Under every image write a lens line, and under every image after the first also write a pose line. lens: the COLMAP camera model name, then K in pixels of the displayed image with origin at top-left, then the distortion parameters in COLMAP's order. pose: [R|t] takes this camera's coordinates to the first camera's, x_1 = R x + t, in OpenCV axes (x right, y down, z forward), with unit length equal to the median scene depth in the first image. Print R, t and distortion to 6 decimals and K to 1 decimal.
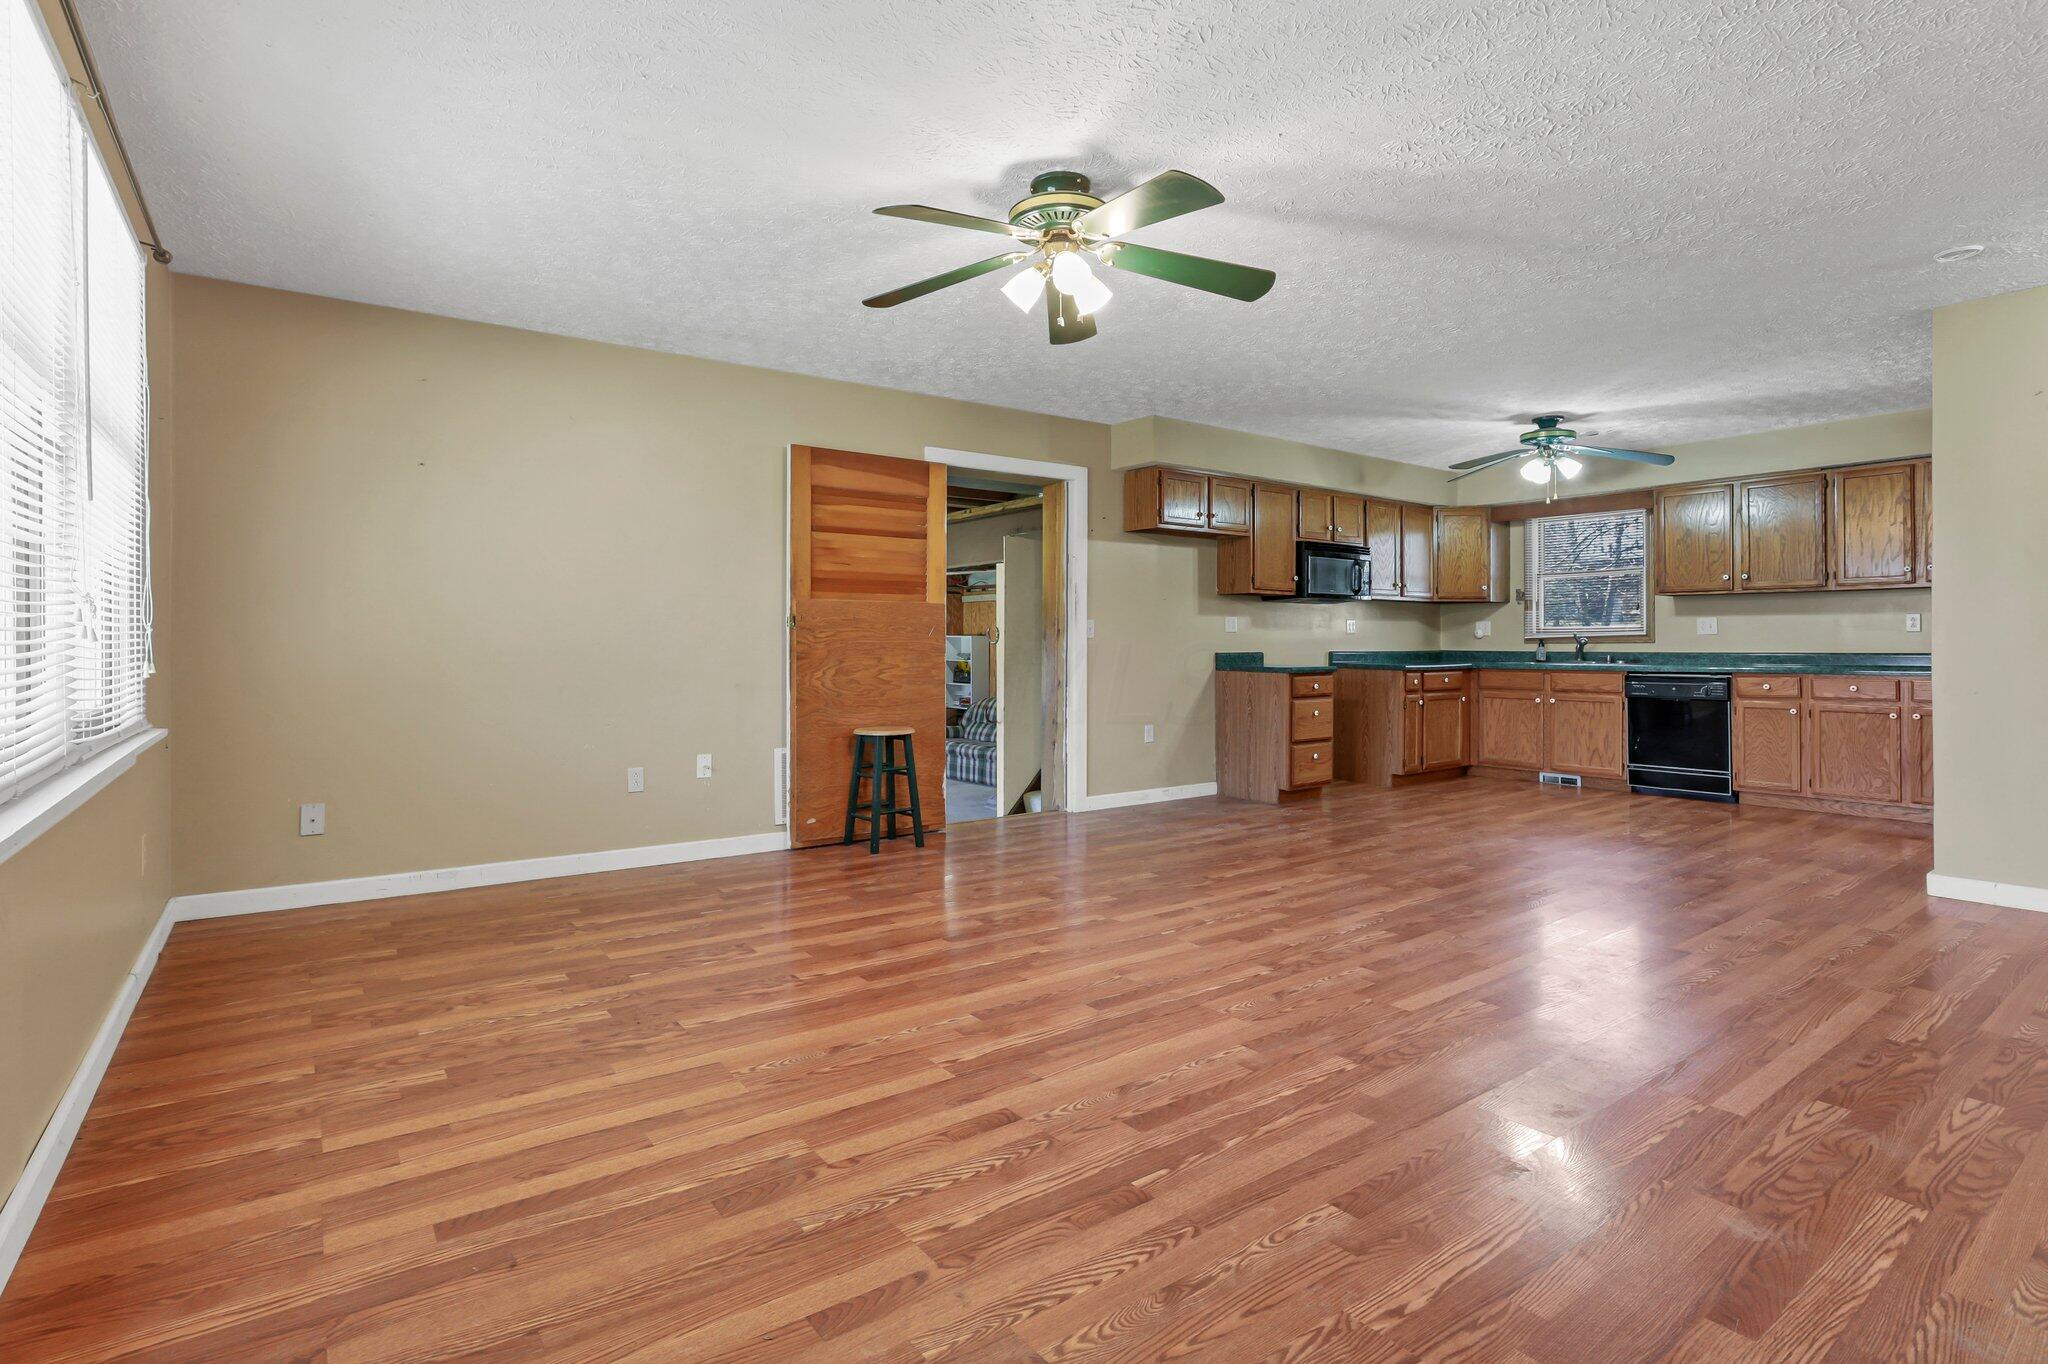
lens RADIAL K [[988.0, 0, 982.8], [0, 988.0, 634.7], [0, 0, 1]] dist [0.001076, 0.001148]
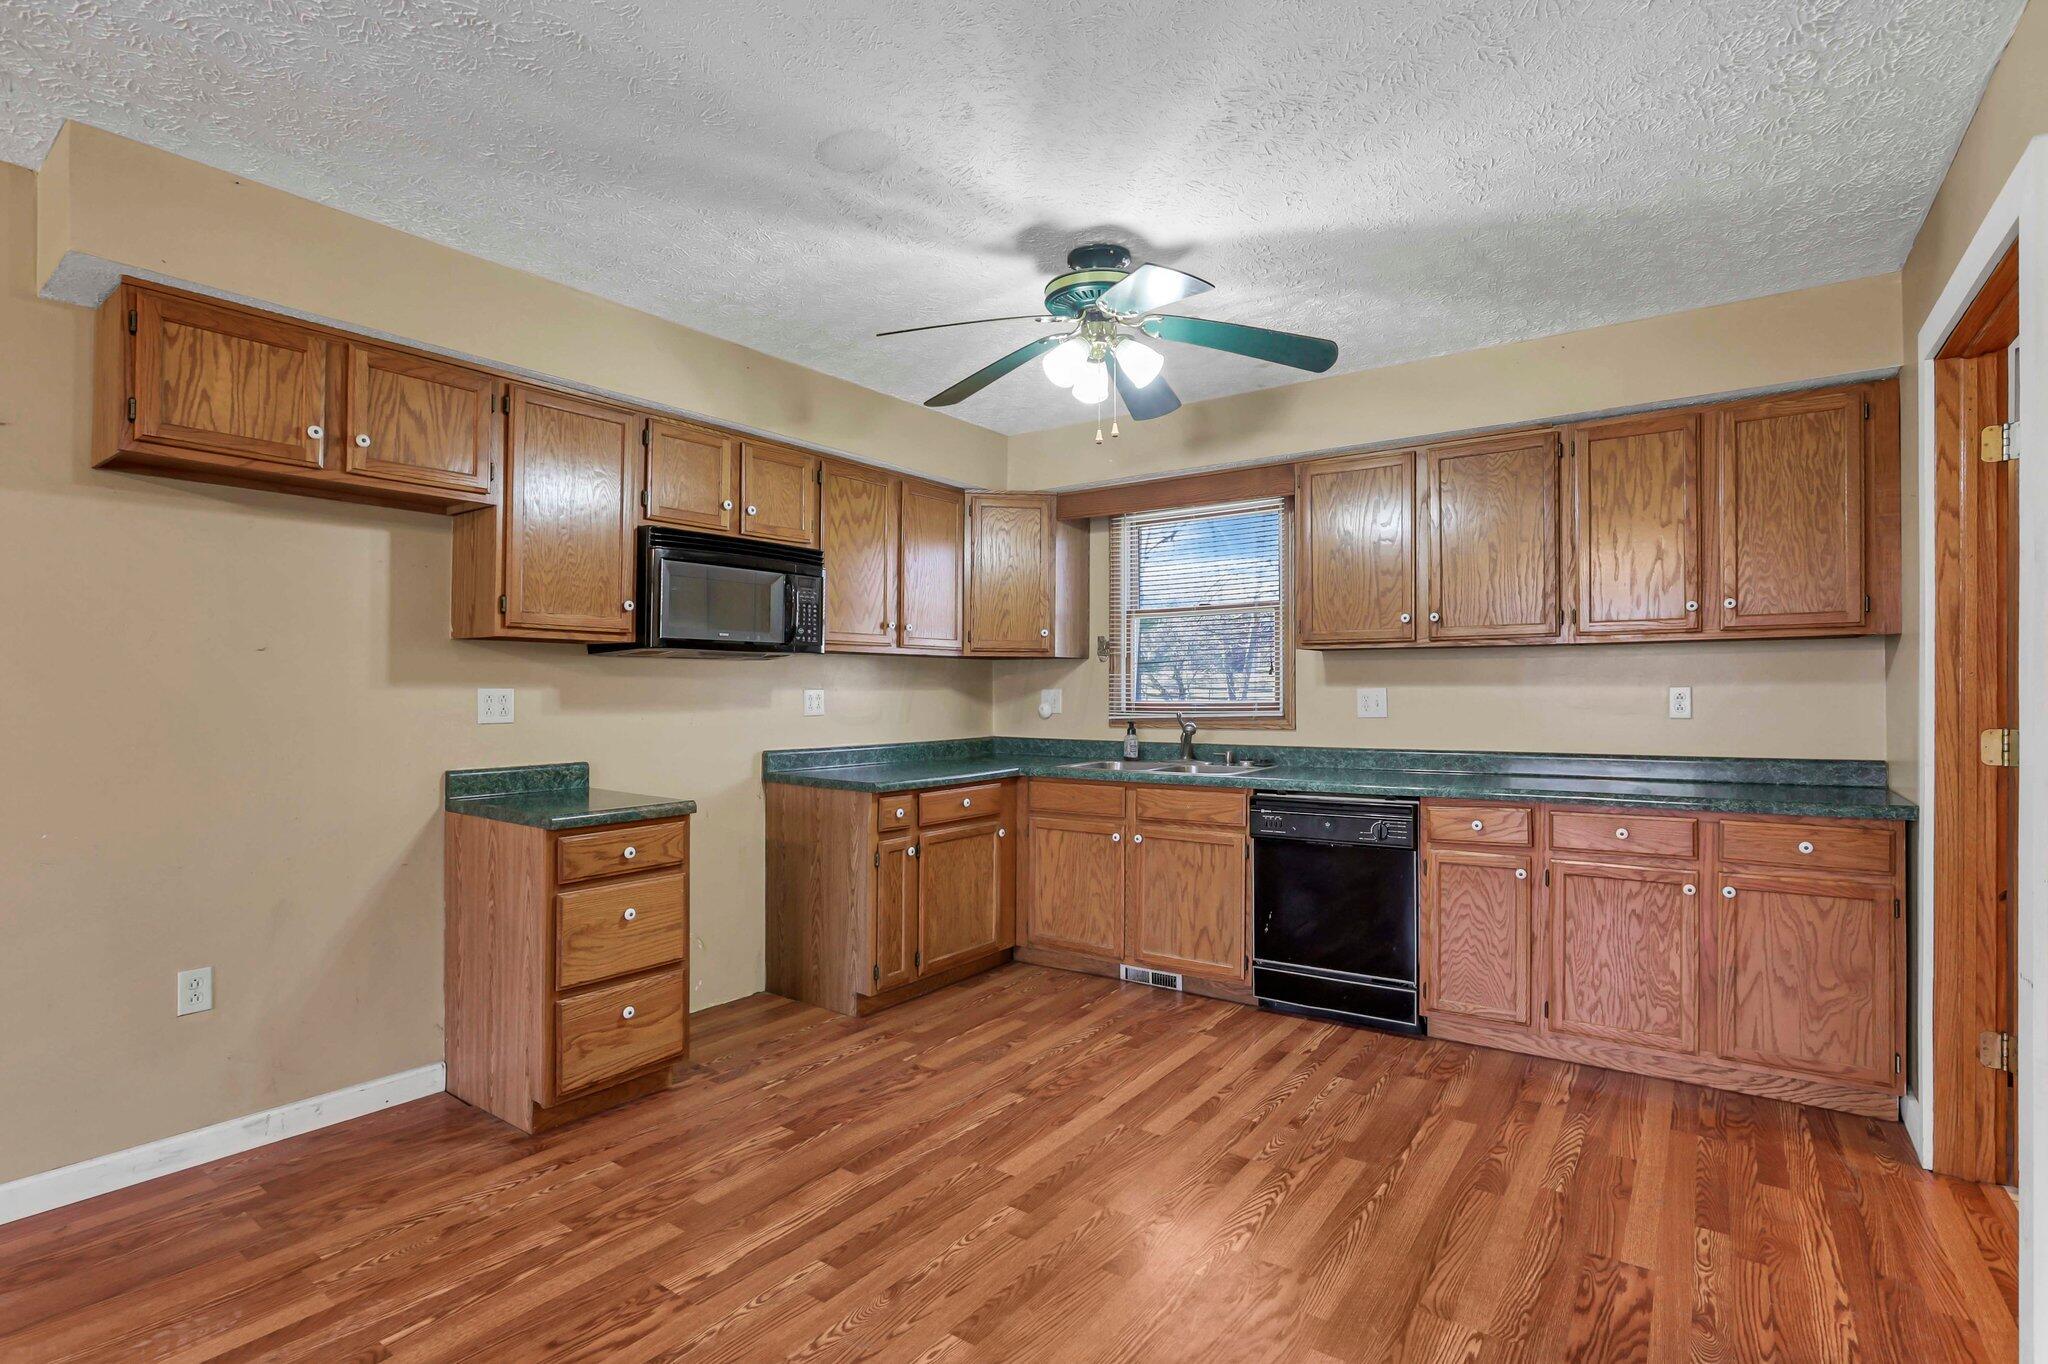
lens RADIAL K [[994.7, 0, 1023.3], [0, 994.7, 694.3], [0, 0, 1]] dist [-0.050730, 0.014862]
pose [[0.944929, -0.006097, 0.327220, 0.333790], [0.002198, 0.999922, 0.012283, -0.020487], [-0.327269, -0.010887, 0.944868, 0.496355]]
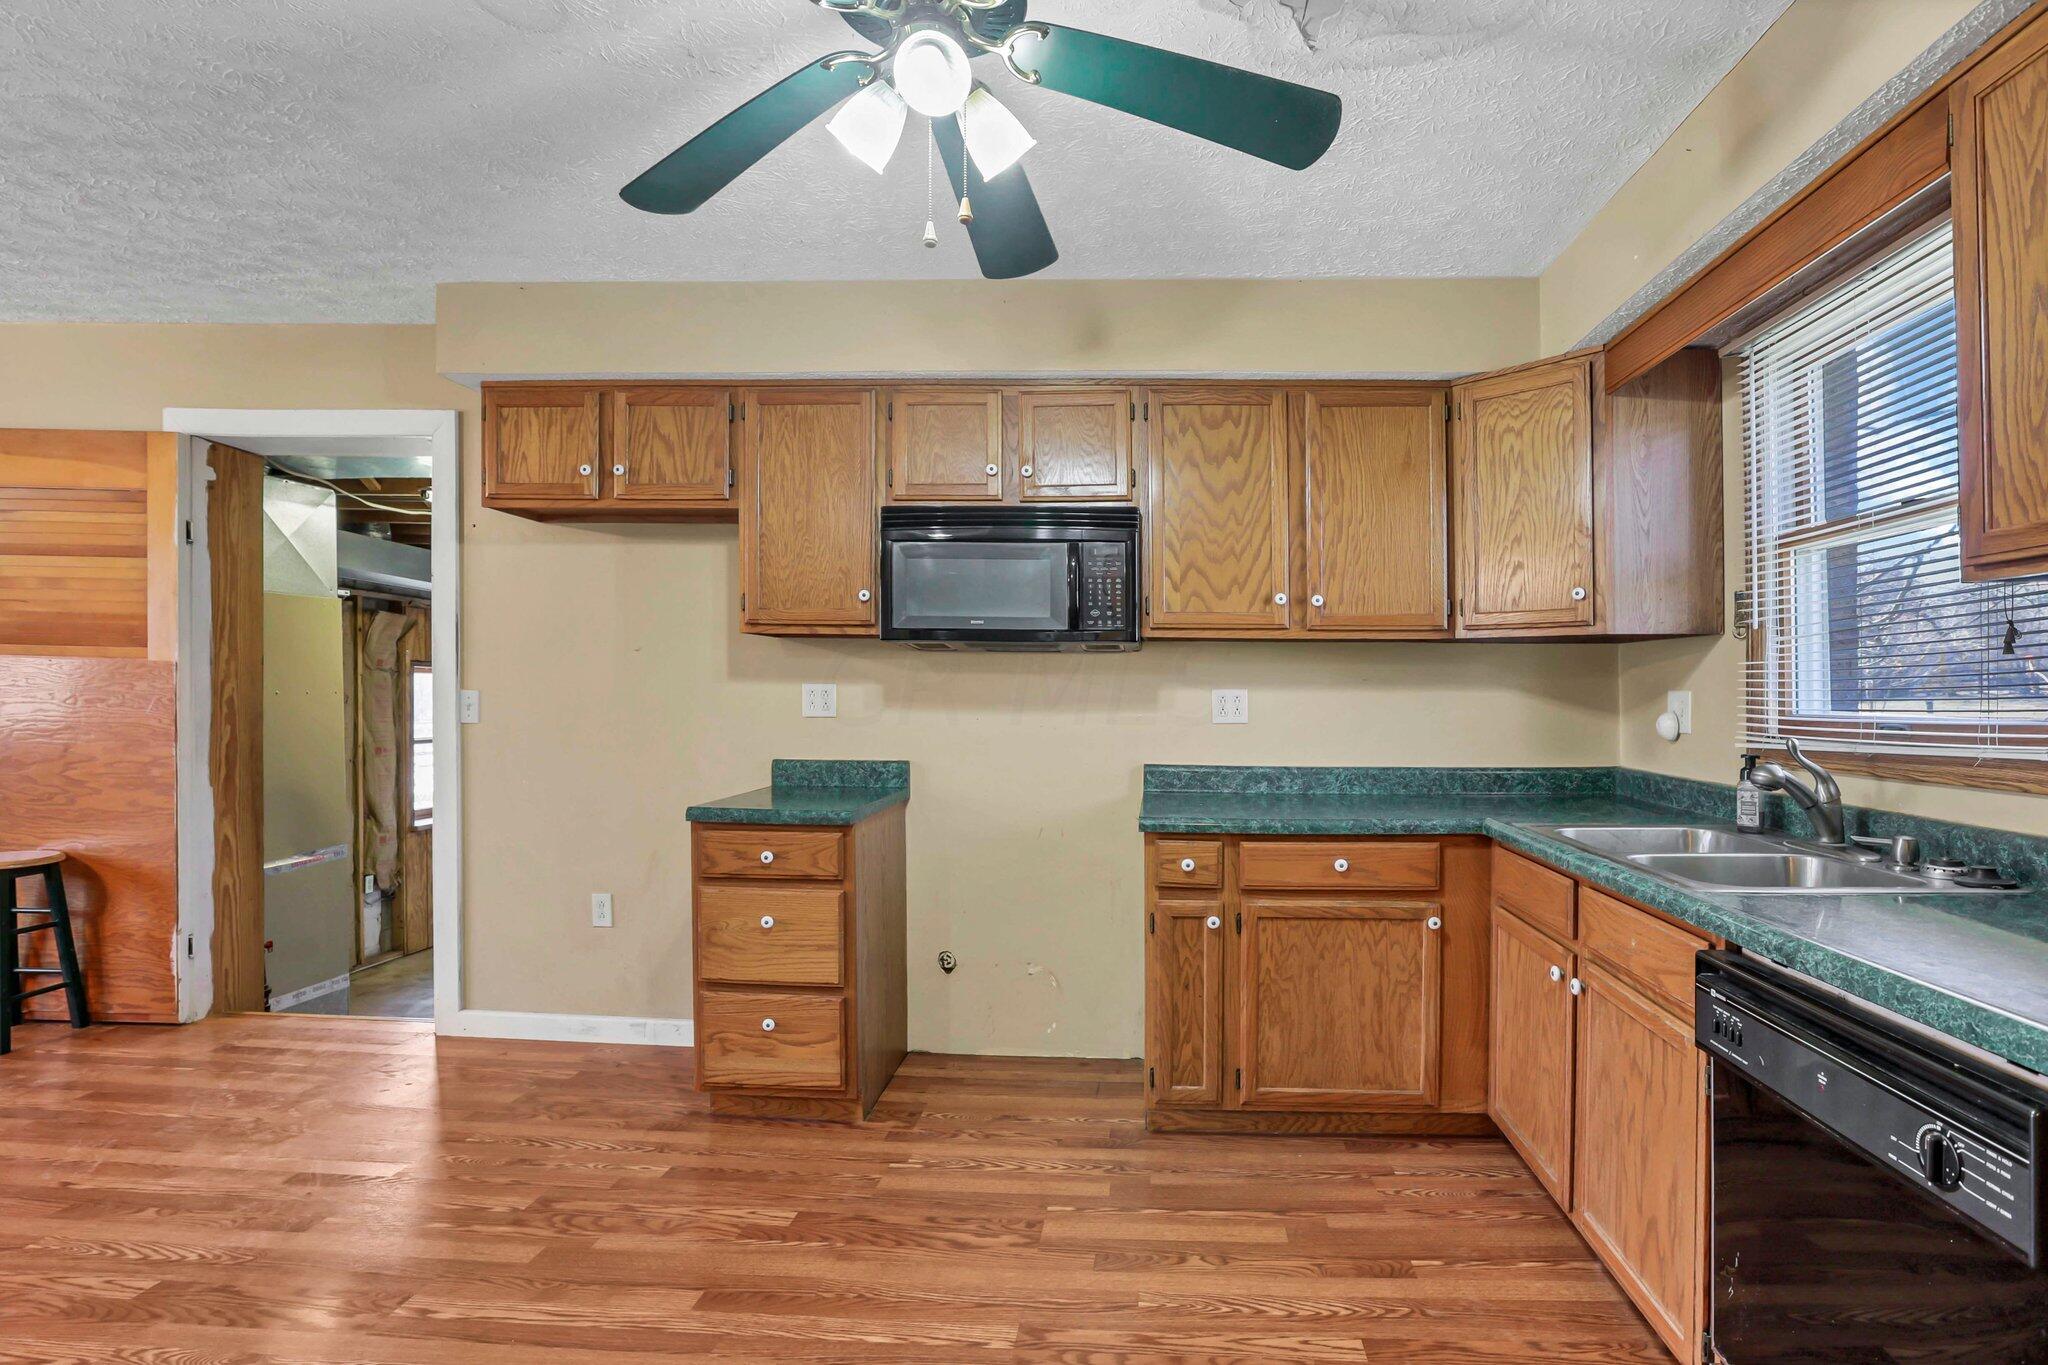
lens RADIAL K [[994.7, 0, 1023.3], [0, 994.7, 694.8], [0, 0, 1]] dist [-0.050730, 0.014862]
pose [[0.791057, 0.012285, -0.611619, 0.623831], [-0.004603, 0.999890, 0.014131, -0.019666], [0.611725, -0.008363, 0.791027, 0.686803]]
